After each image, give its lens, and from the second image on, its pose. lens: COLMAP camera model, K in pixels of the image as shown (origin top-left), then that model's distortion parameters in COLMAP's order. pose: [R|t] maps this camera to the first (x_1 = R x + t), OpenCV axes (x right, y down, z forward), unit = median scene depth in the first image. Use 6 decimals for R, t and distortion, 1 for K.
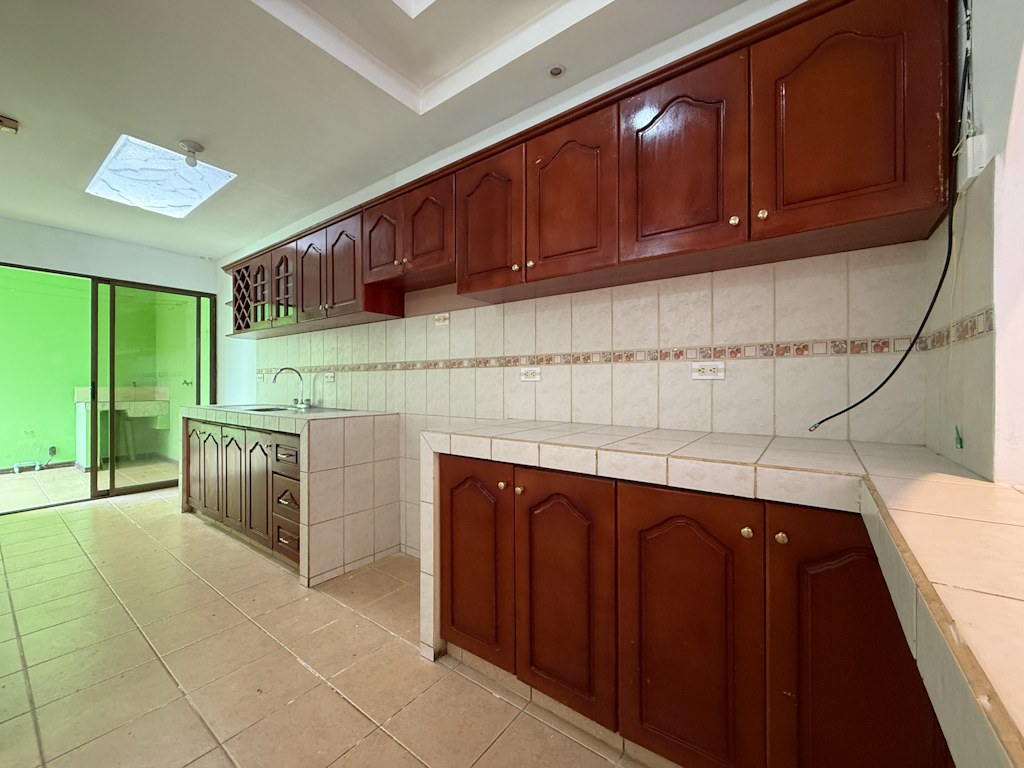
lens RADIAL K [[407.6, 0, 508.2], [0, 407.6, 384.7], [0, 0, 1]] dist [-0.000761, 0.000159]
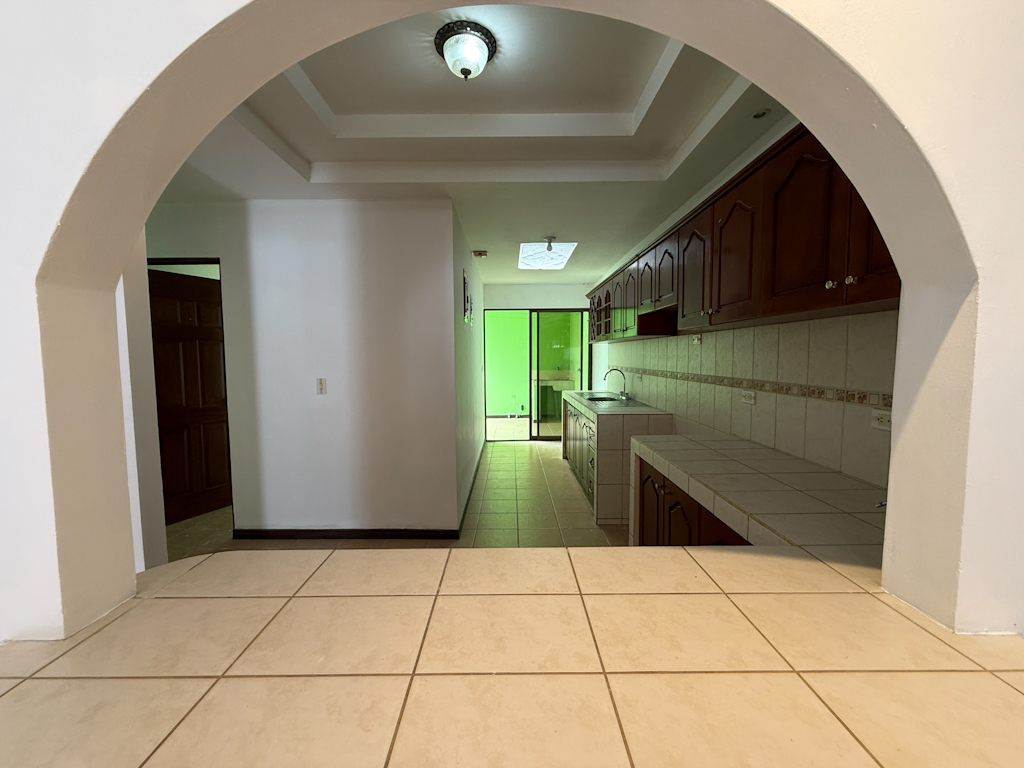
lens RADIAL K [[407.6, 0, 508.2], [0, 407.6, 384.7], [0, 0, 1]] dist [-0.000761, 0.000159]
pose [[0.597806, 0.053724, -0.799838, 0.314682], [0.003293, 0.997579, 0.069467, -0.079639], [0.801634, -0.044162, 0.596182, -0.089537]]
